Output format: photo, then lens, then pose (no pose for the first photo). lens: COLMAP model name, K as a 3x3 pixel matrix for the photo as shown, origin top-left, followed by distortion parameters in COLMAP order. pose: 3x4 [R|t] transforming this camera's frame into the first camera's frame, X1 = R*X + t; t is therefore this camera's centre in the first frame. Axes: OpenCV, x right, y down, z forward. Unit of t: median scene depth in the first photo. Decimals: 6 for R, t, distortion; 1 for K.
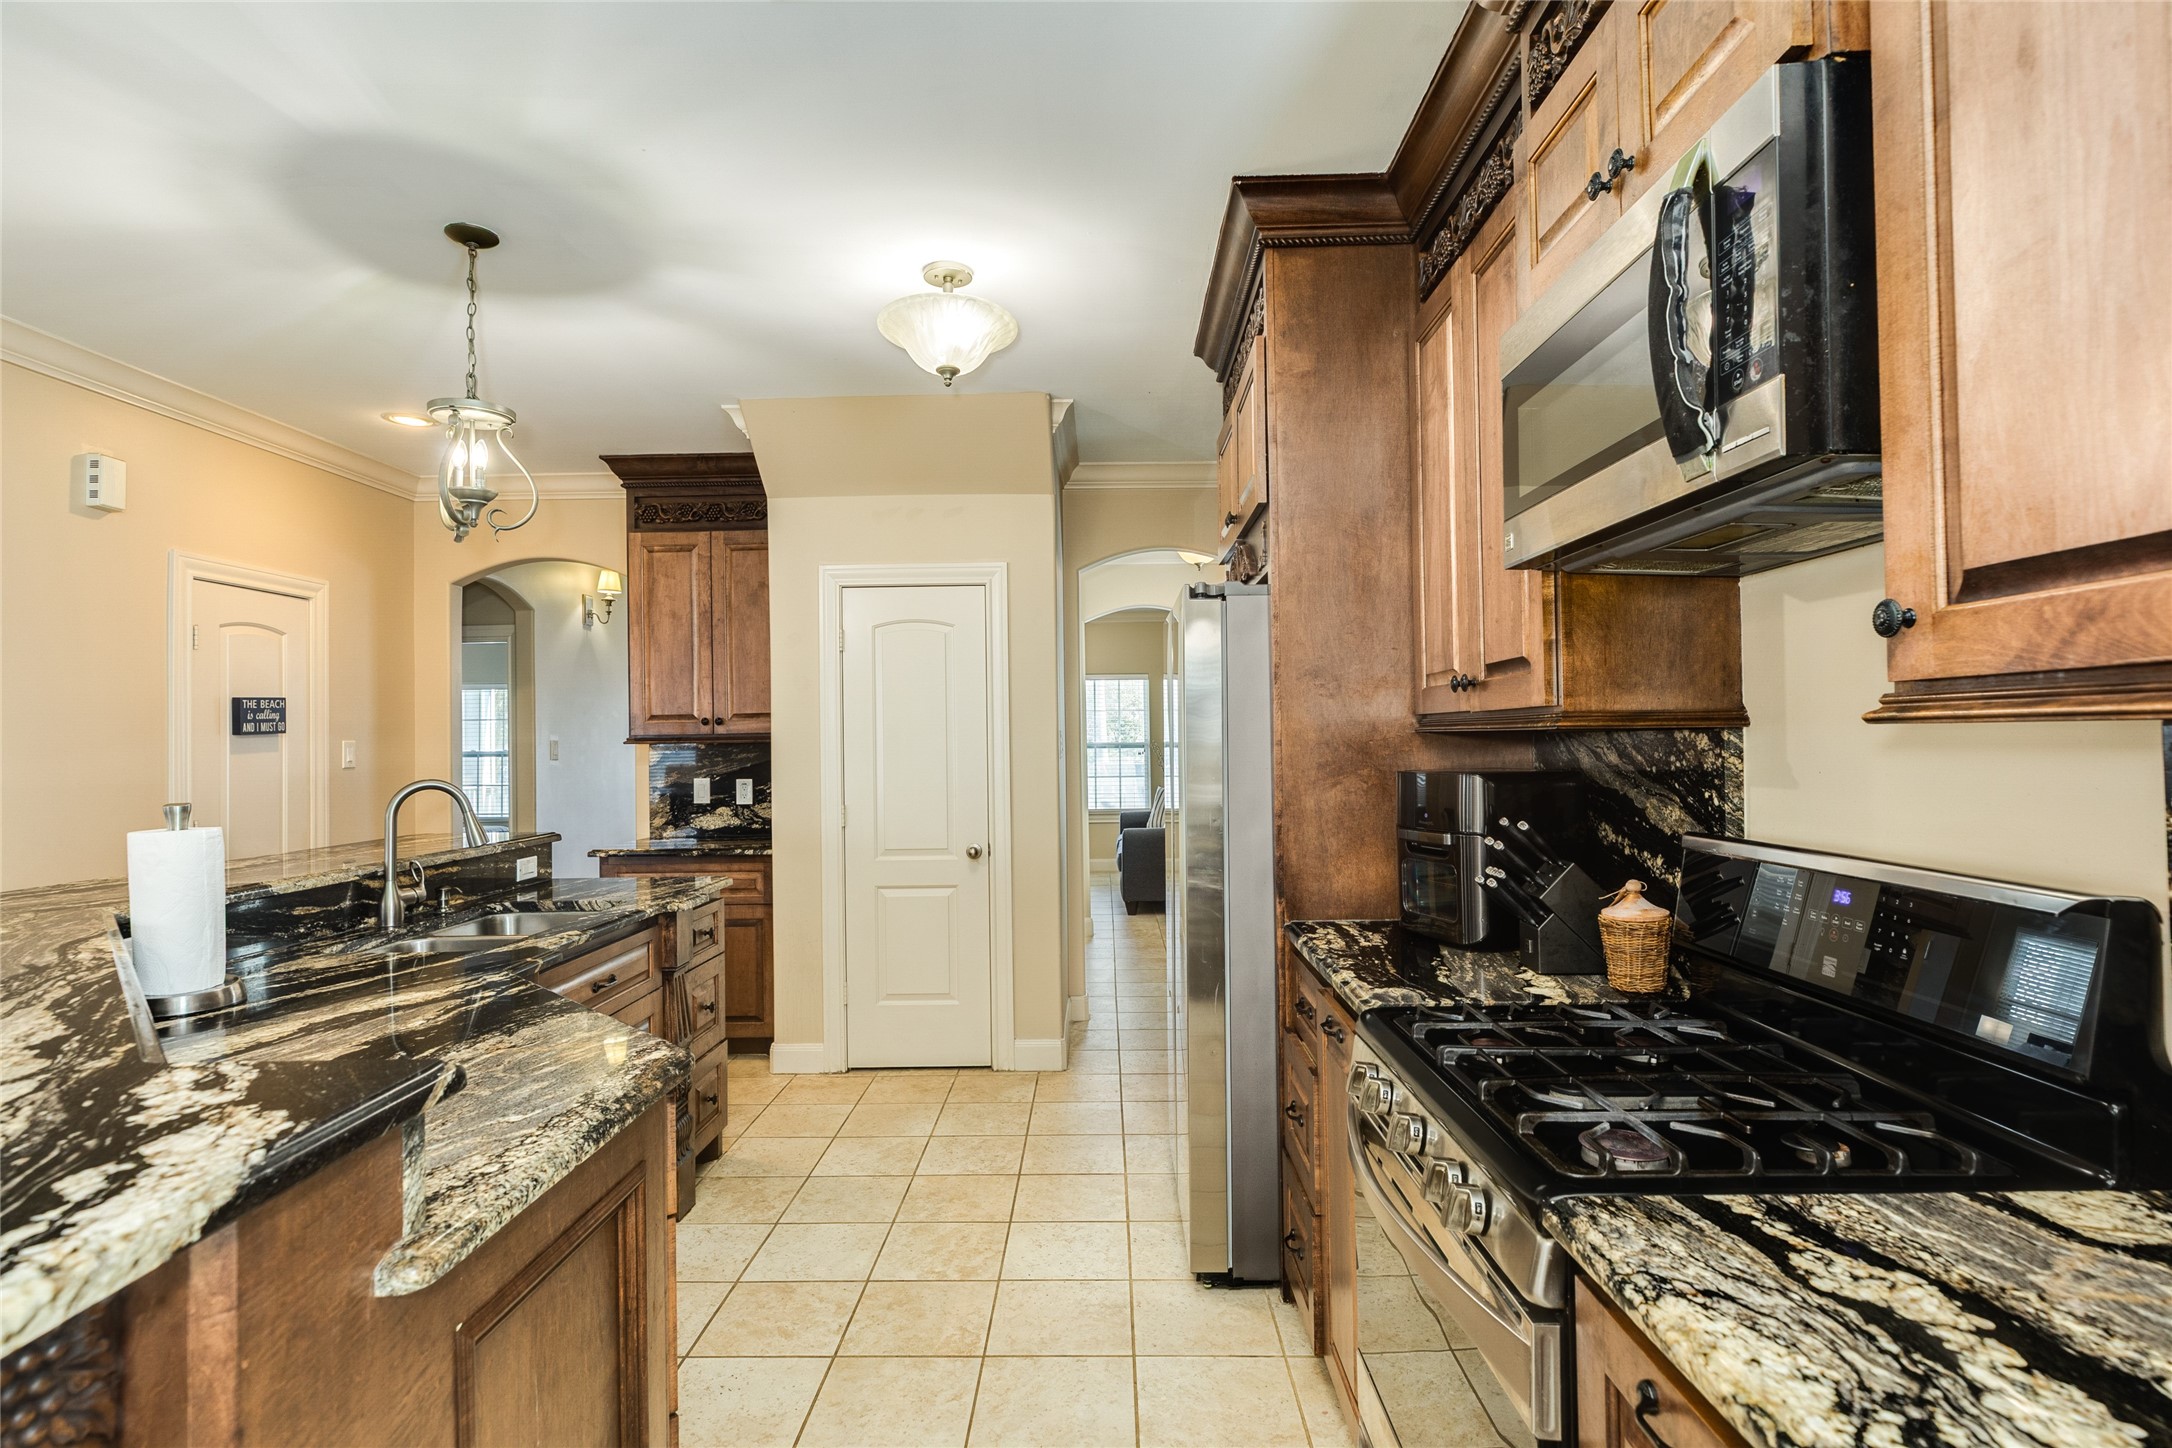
lens RADIAL K [[1078.1, 0, 1082.1], [0, 1078.1, 724.5], [0, 0, 1]] dist [0.000727, 0.000895]
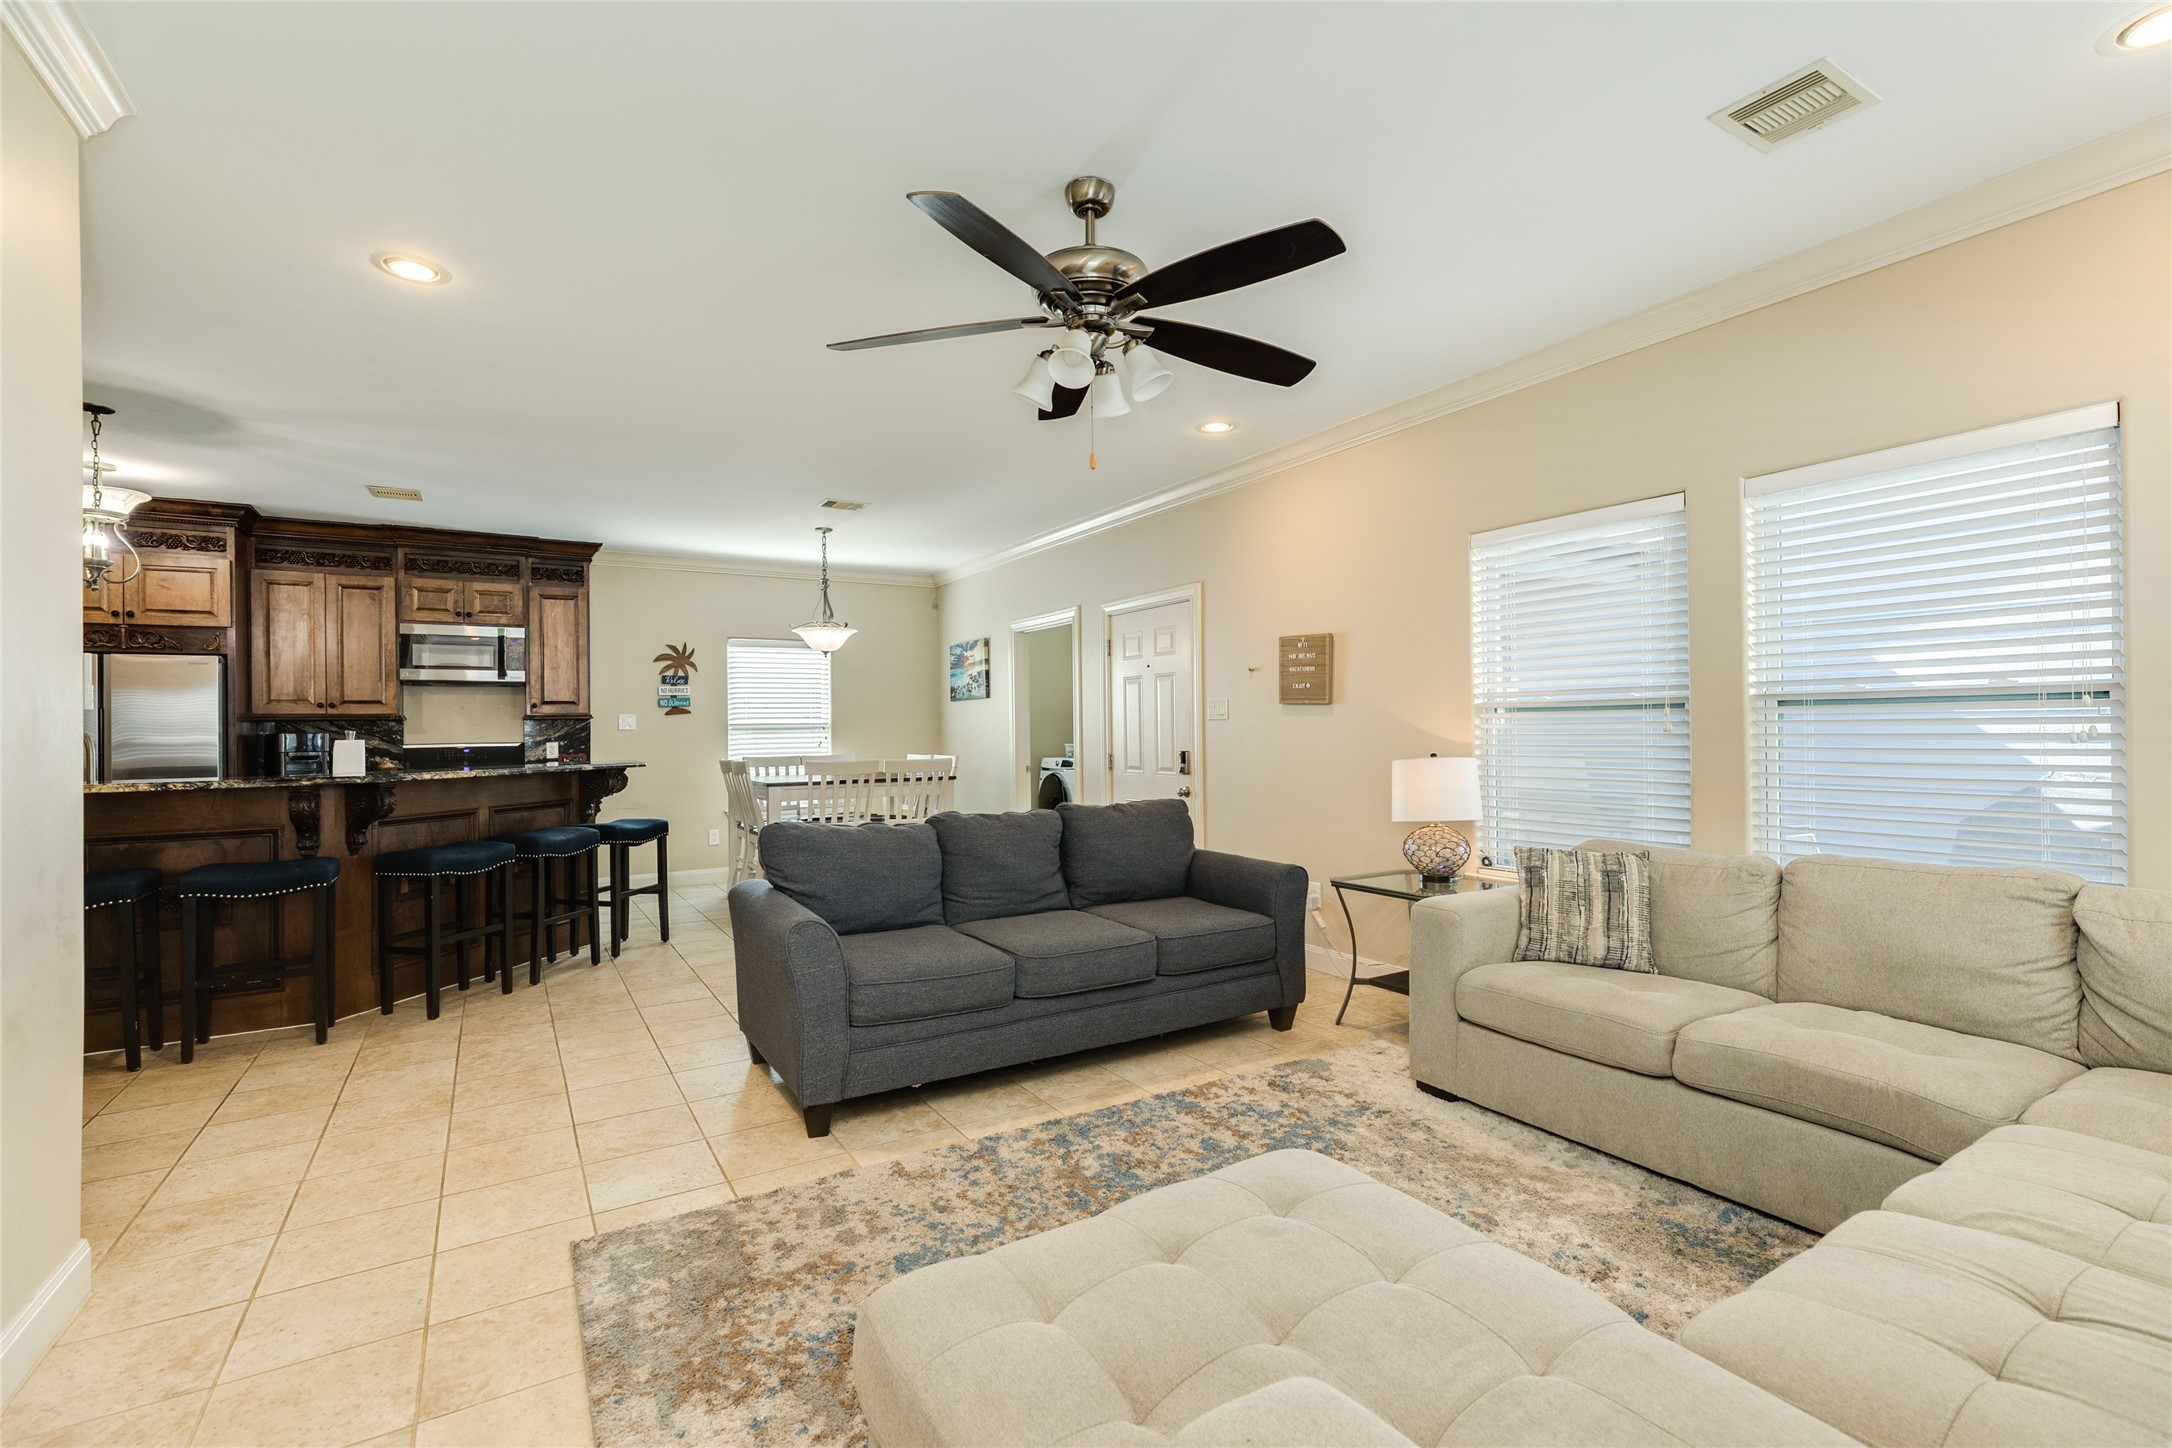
lens RADIAL K [[968.6, 0, 1081.5], [0, 968.6, 715.2], [0, 0, 1]] dist [0.004789, -0.000431]
pose [[-0.540330, 0.036575, 0.840658, -1.744666], [0.012274, 0.999291, -0.035587, 0.065003], [-0.841364, -0.008910, -0.540396, 0.345061]]
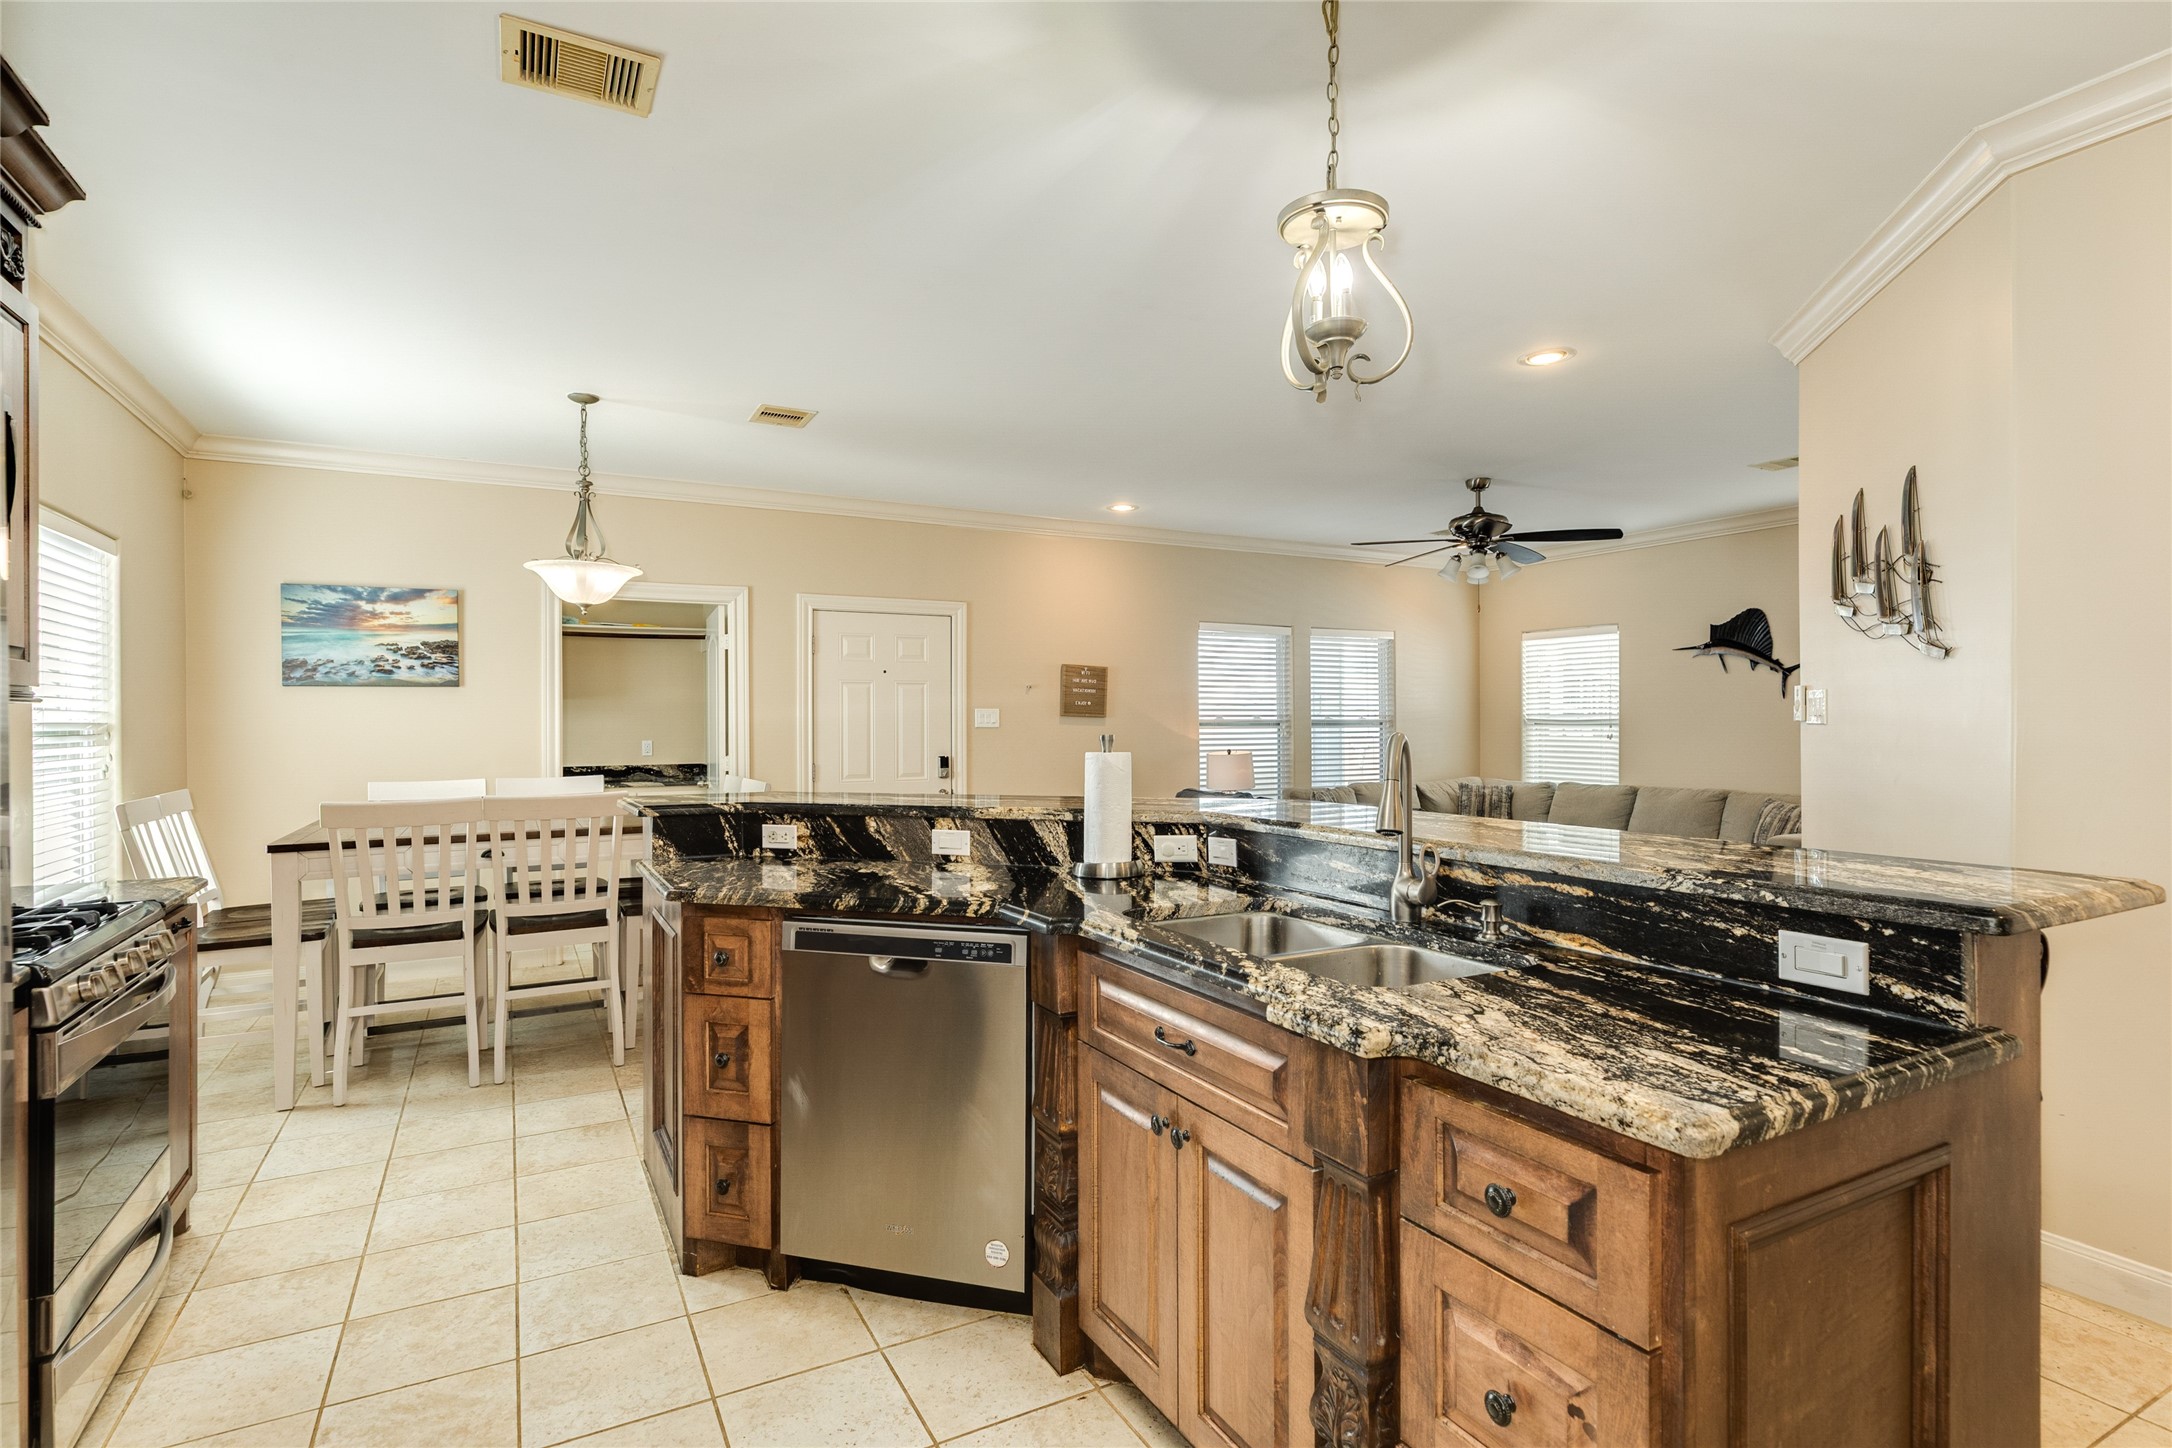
lens RADIAL K [[1078.1, 0, 1082.0], [0, 1078.1, 726.8], [0, 0, 1]] dist [0.000727, 0.000895]
pose [[-0.868690, 0.022044, -0.494865, -0.039225], [0.023551, 0.999718, 0.003192, 0.024082], [0.494795, -0.008881, -0.868964, 1.006922]]
